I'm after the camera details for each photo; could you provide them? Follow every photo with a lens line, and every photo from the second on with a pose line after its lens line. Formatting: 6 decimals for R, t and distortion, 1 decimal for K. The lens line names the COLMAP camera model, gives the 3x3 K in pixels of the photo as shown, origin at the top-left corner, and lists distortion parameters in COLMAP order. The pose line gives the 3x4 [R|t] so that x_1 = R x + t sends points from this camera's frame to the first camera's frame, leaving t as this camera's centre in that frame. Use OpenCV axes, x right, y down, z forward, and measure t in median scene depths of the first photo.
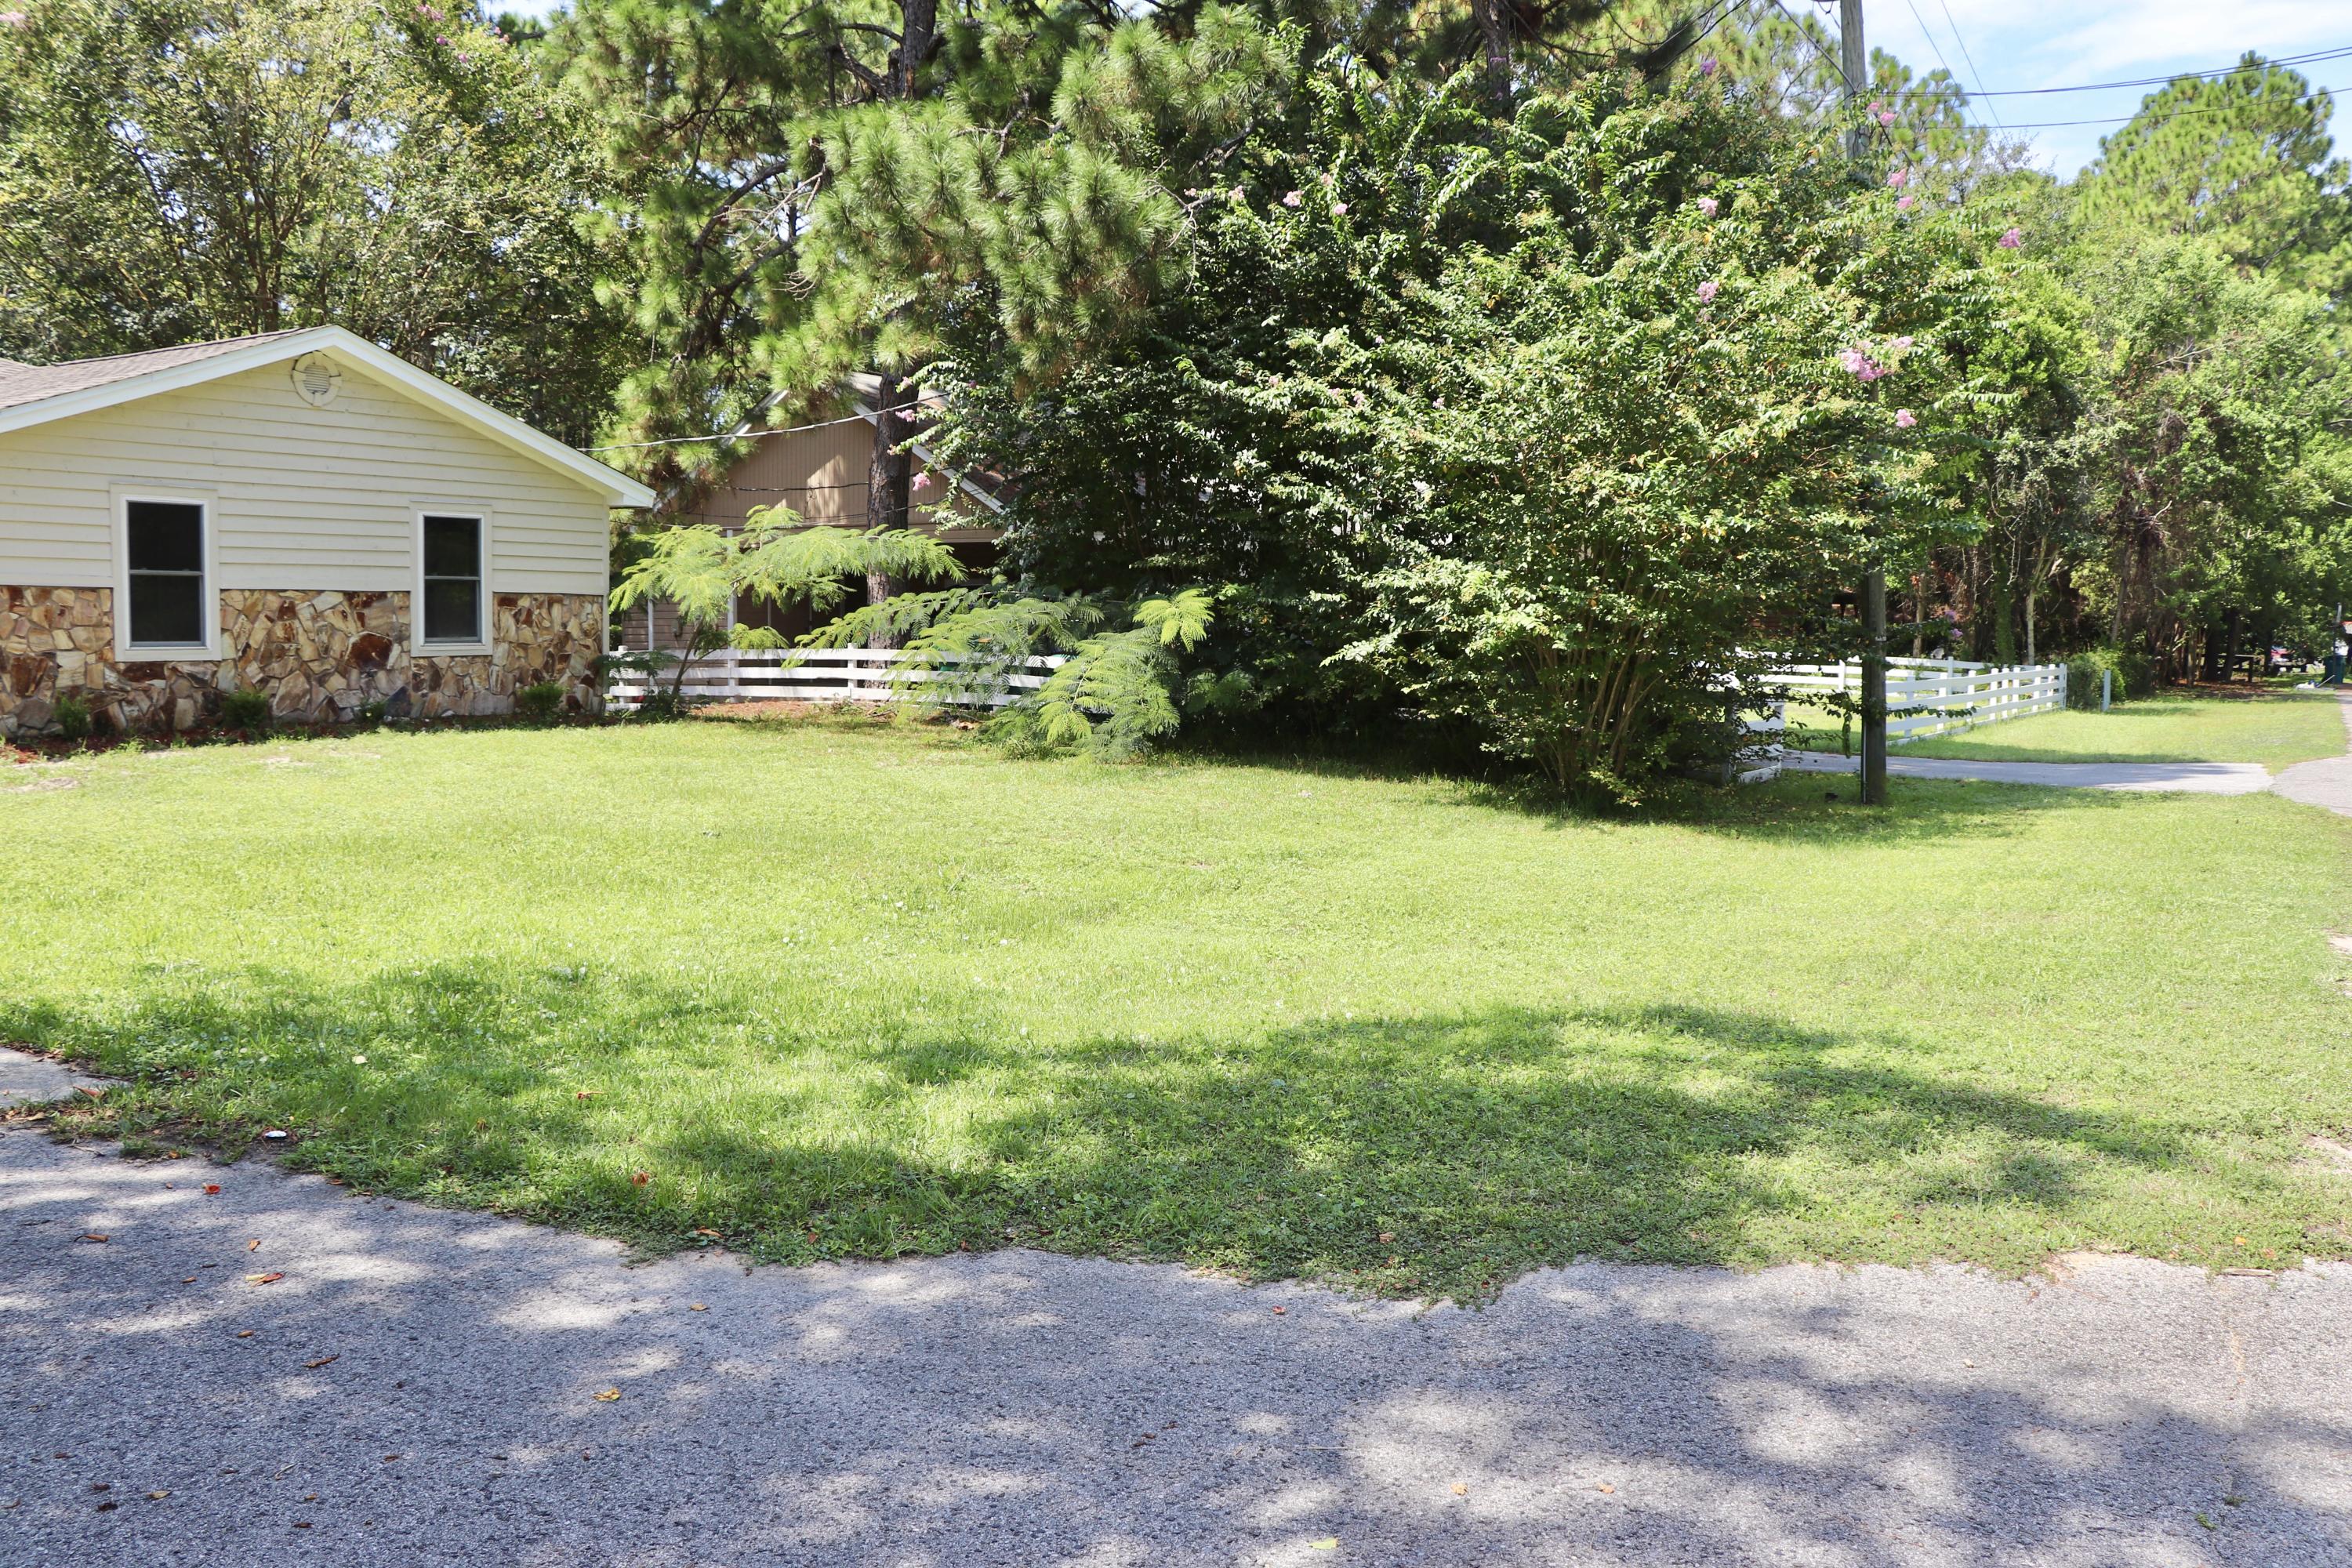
lens RADIAL K [[1879.1, 0, 1177.4], [0, 1879.1, 826.8], [0, 0, 1]] dist [-0.188015, 0.148653]
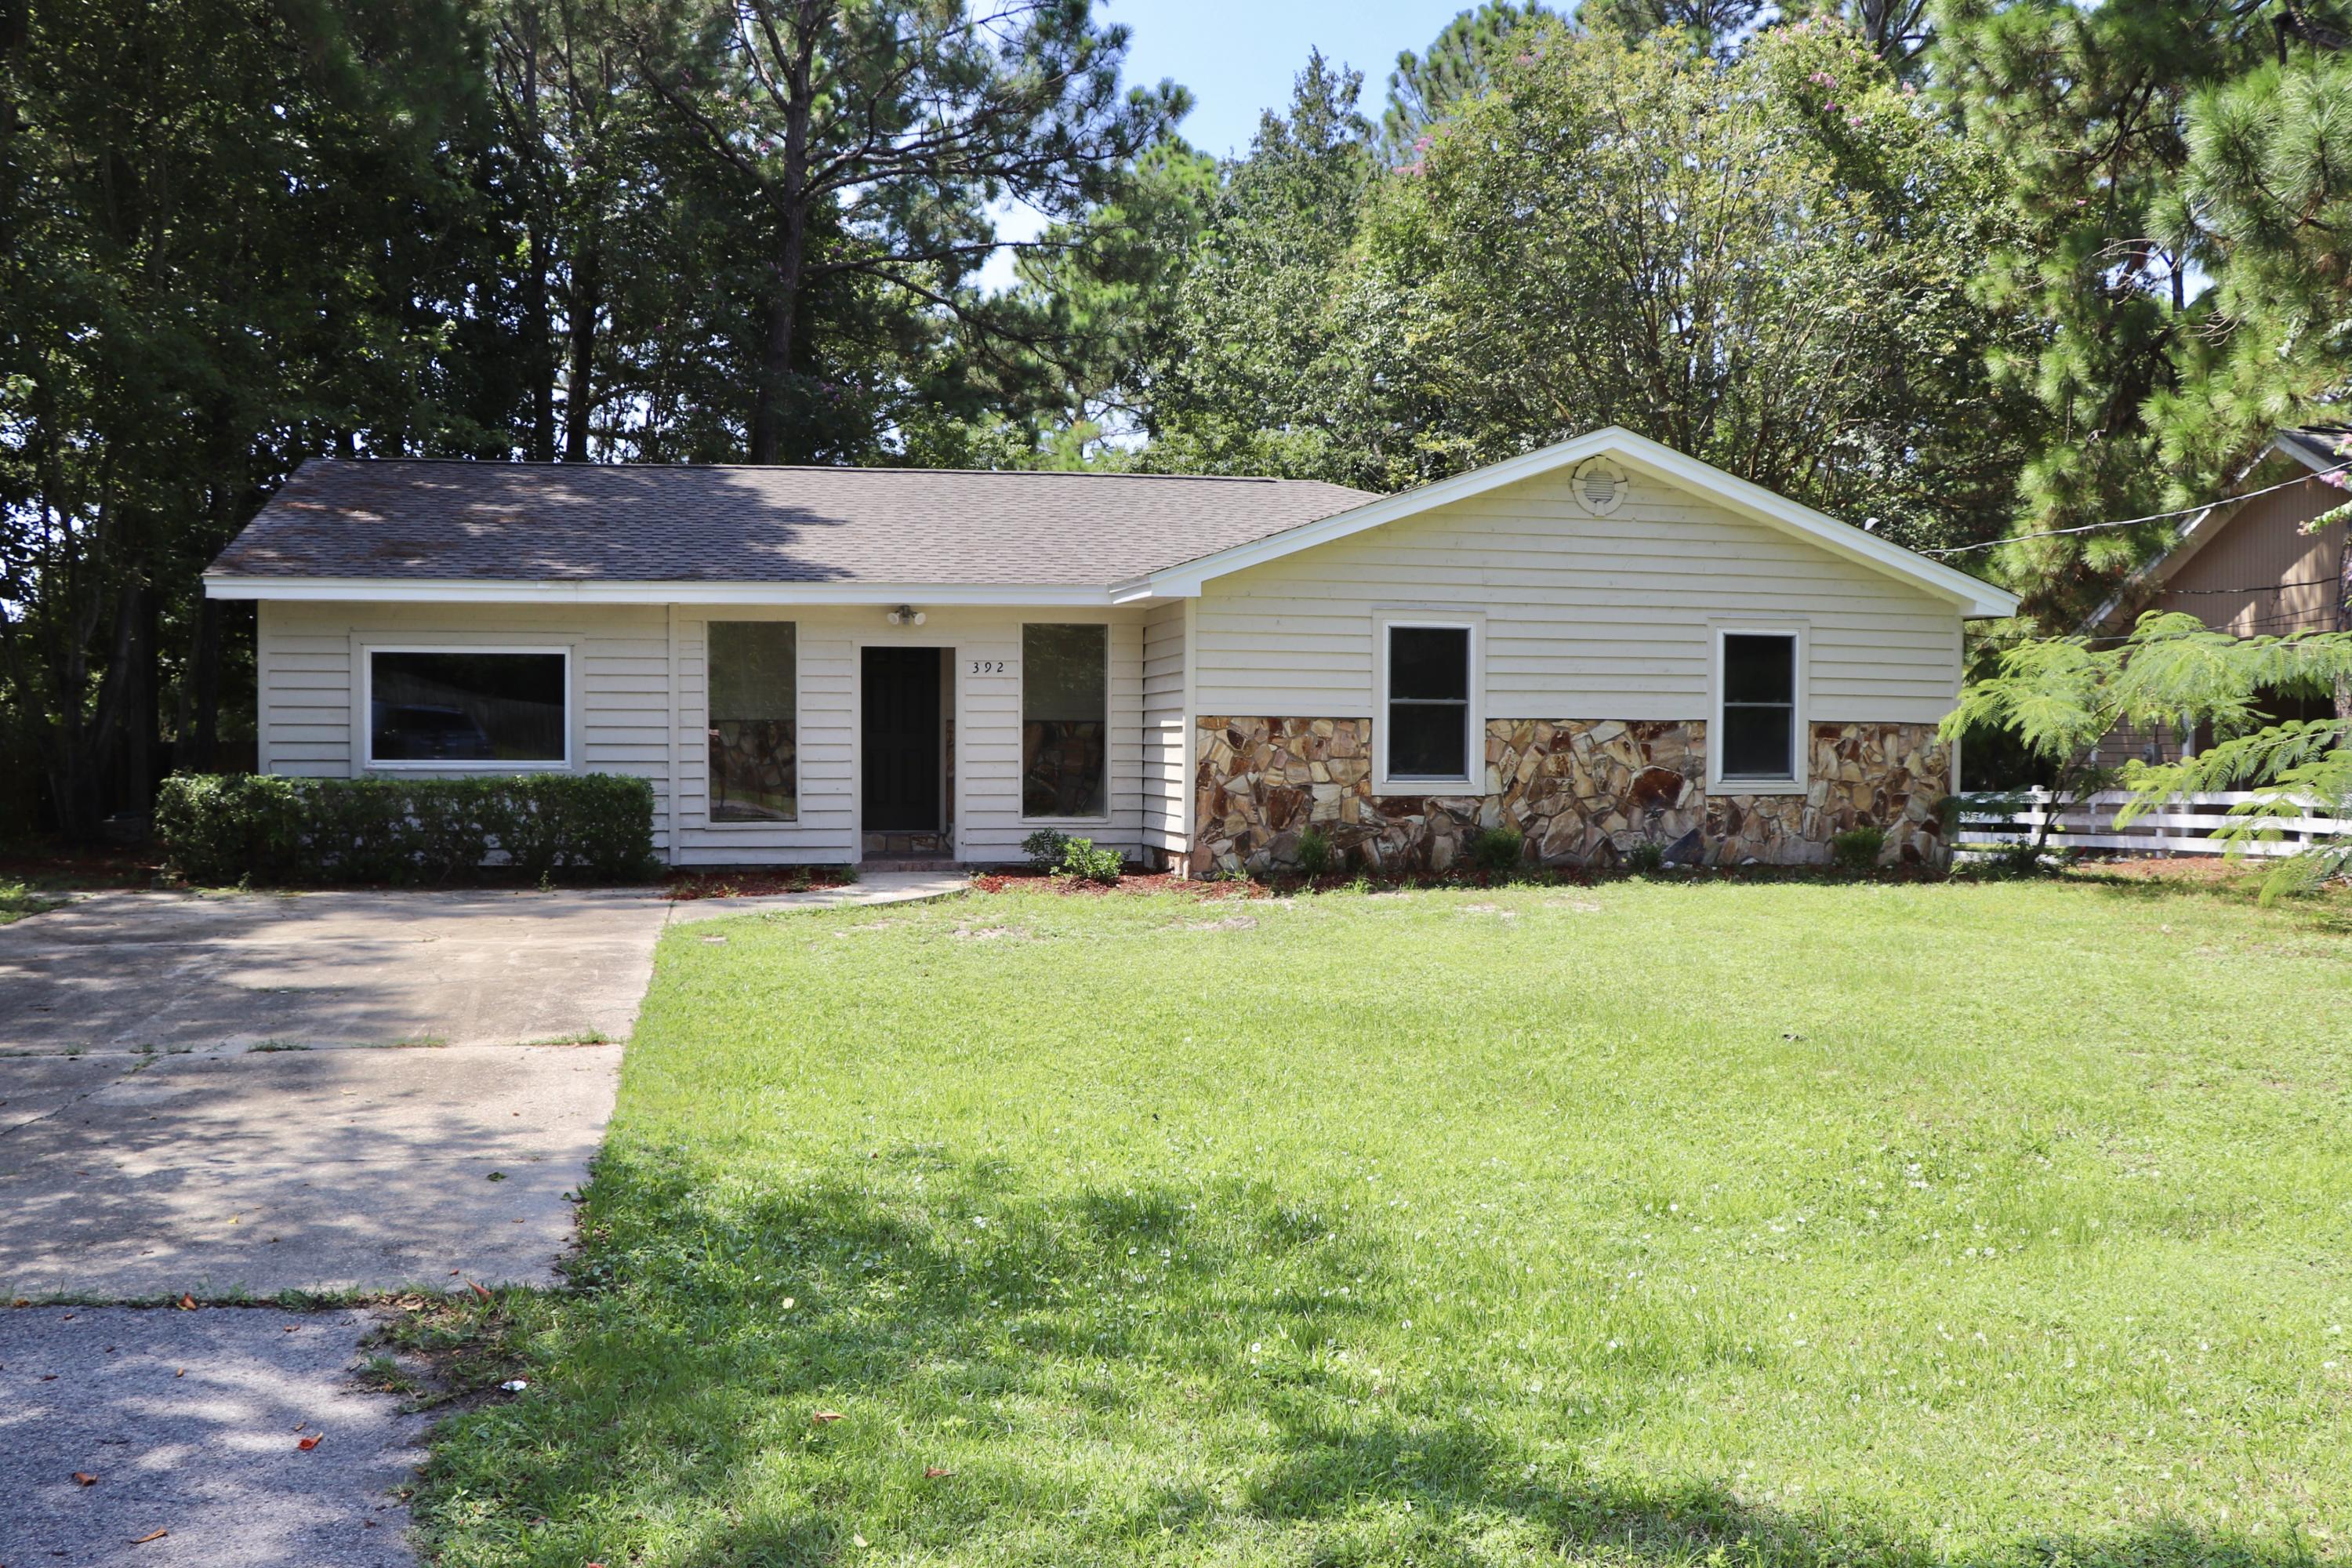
lens RADIAL K [[2053.2, 0, 1179.3], [0, 2053.2, 821.2], [0, 0, 1]] dist [-0.177541, 0.161954]
pose [[0.712706, 0.013265, -0.701337, 0.089374], [-0.068620, 0.996344, -0.050887, -0.015162], [0.698098, 0.084394, 0.711011, 0.144516]]
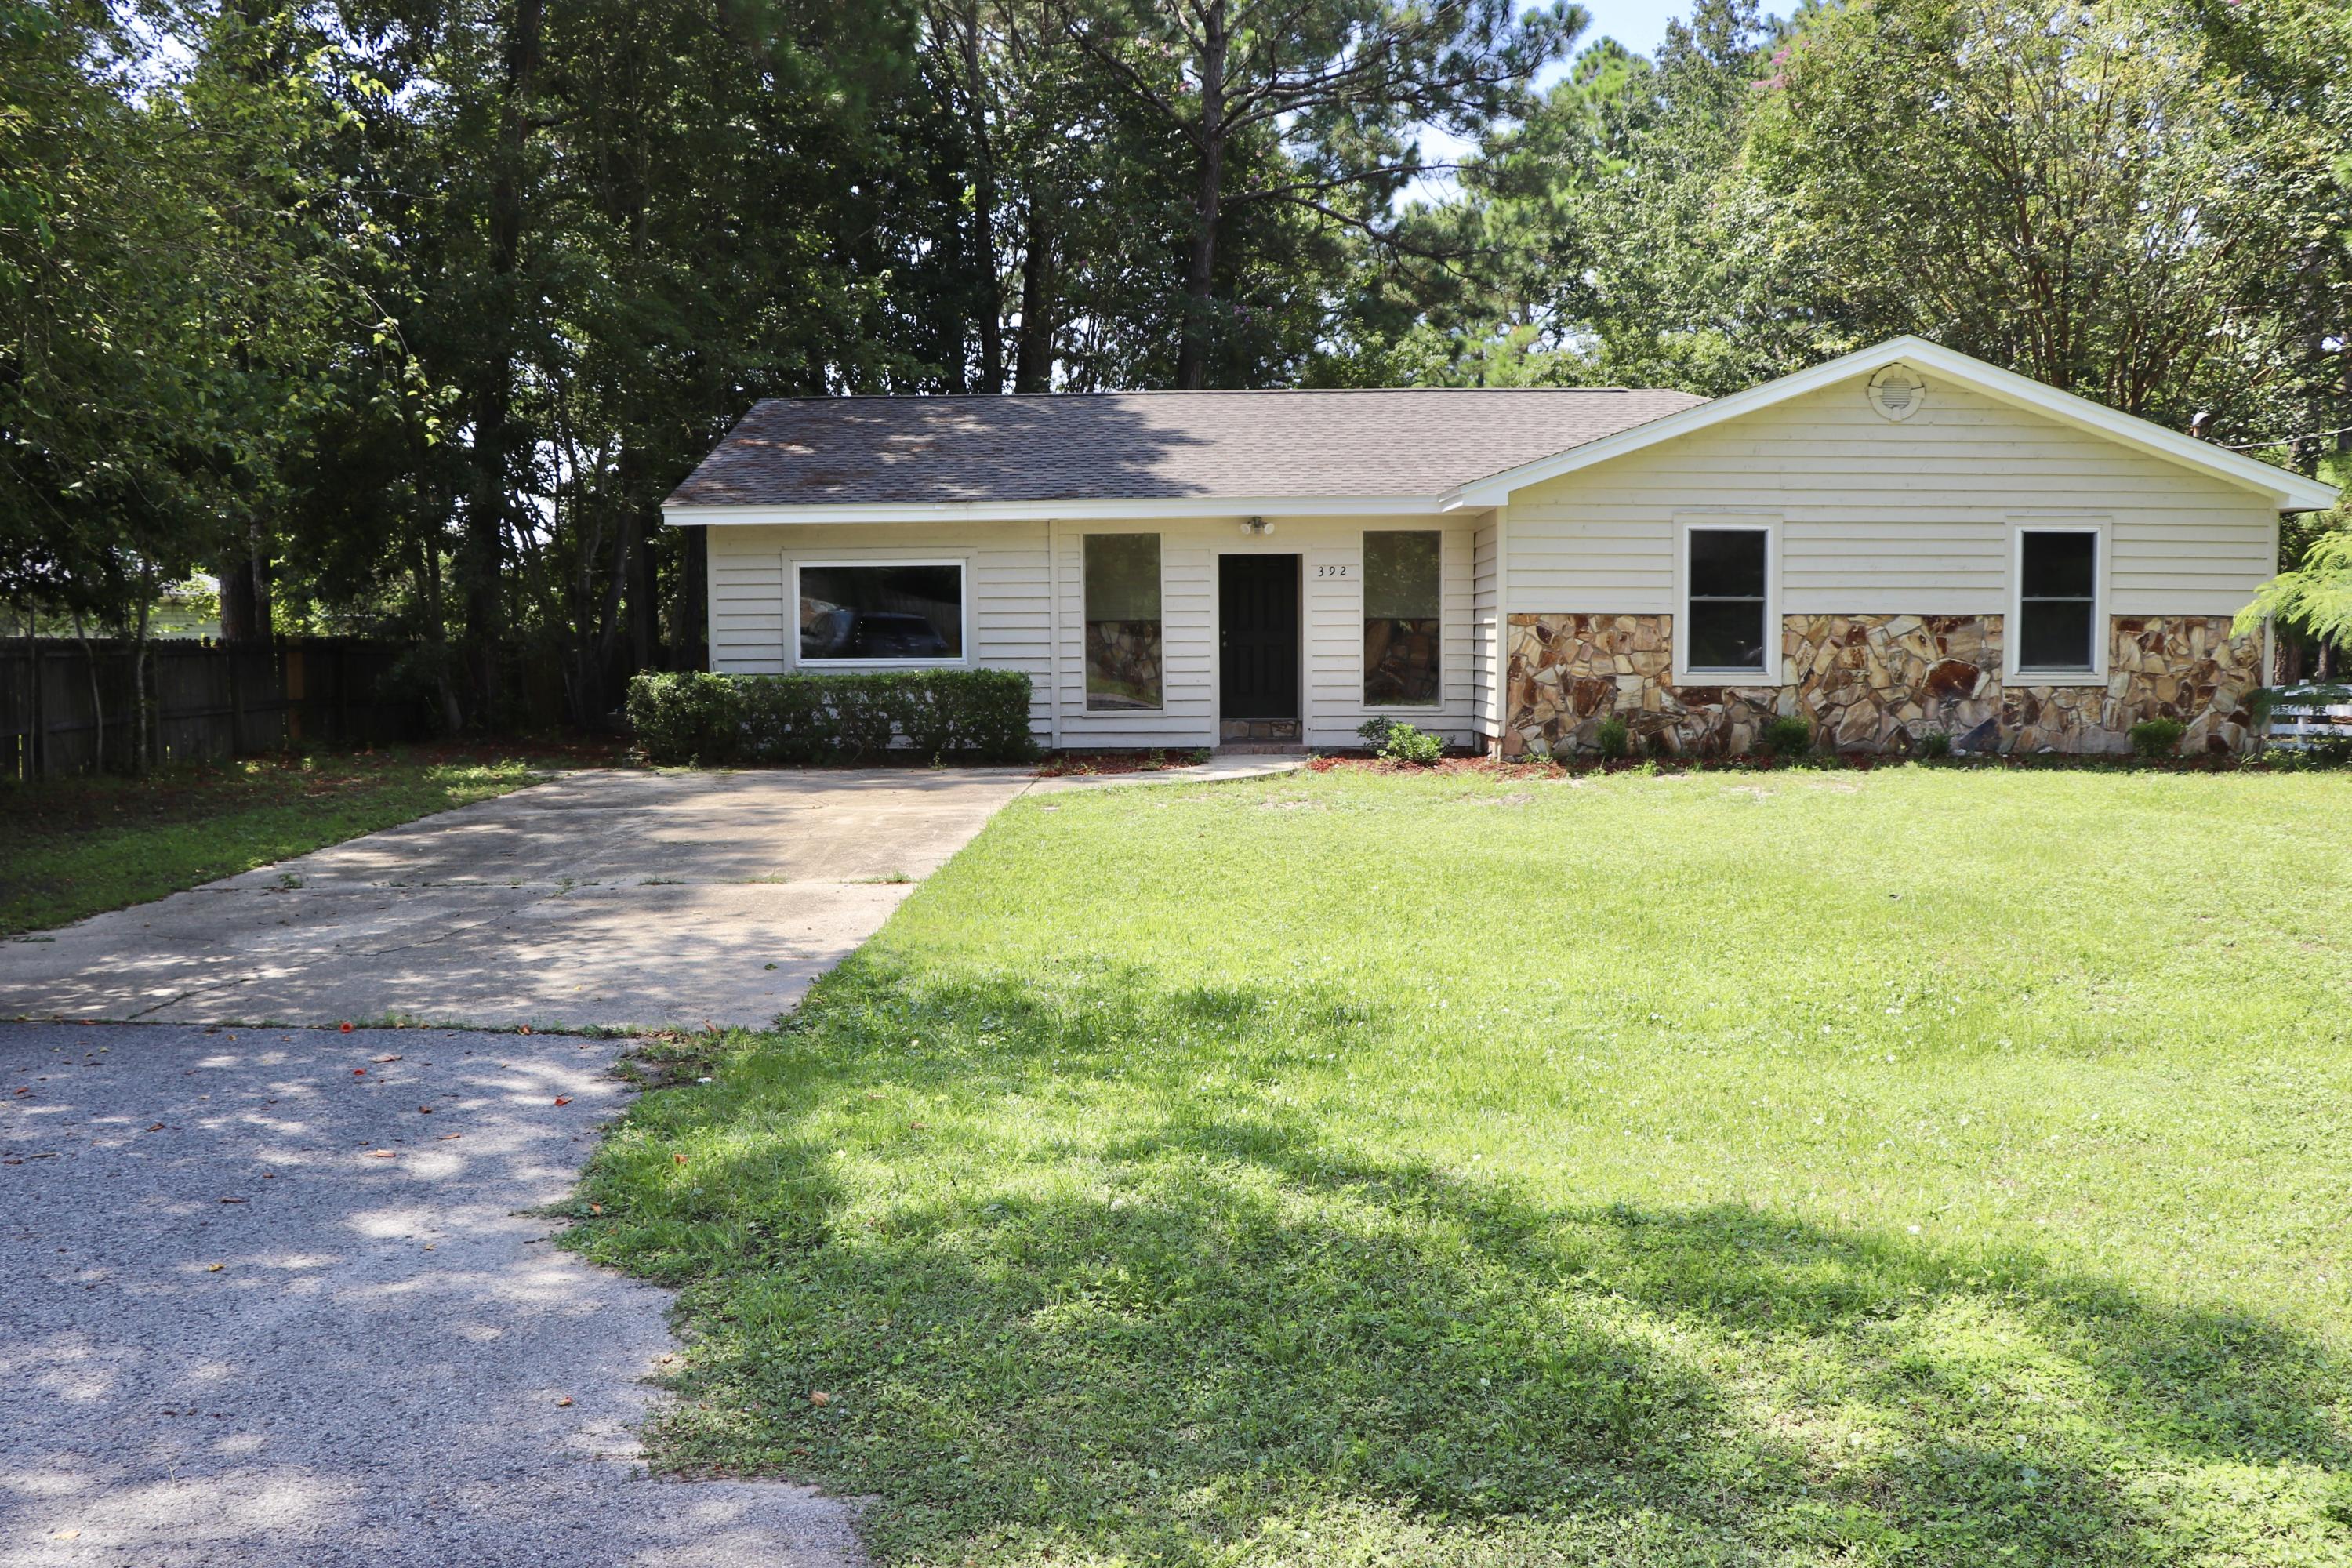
lens RADIAL K [[1986.9, 0, 1151.4], [0, 1986.9, 833.0], [0, 0, 1]] dist [-0.188145, 0.157068]
pose [[0.518274, 0.063220, -0.852875, 0.202915], [-0.077007, 0.996663, 0.027083, -0.014164], [0.851741, 0.051642, 0.521412, 0.147596]]
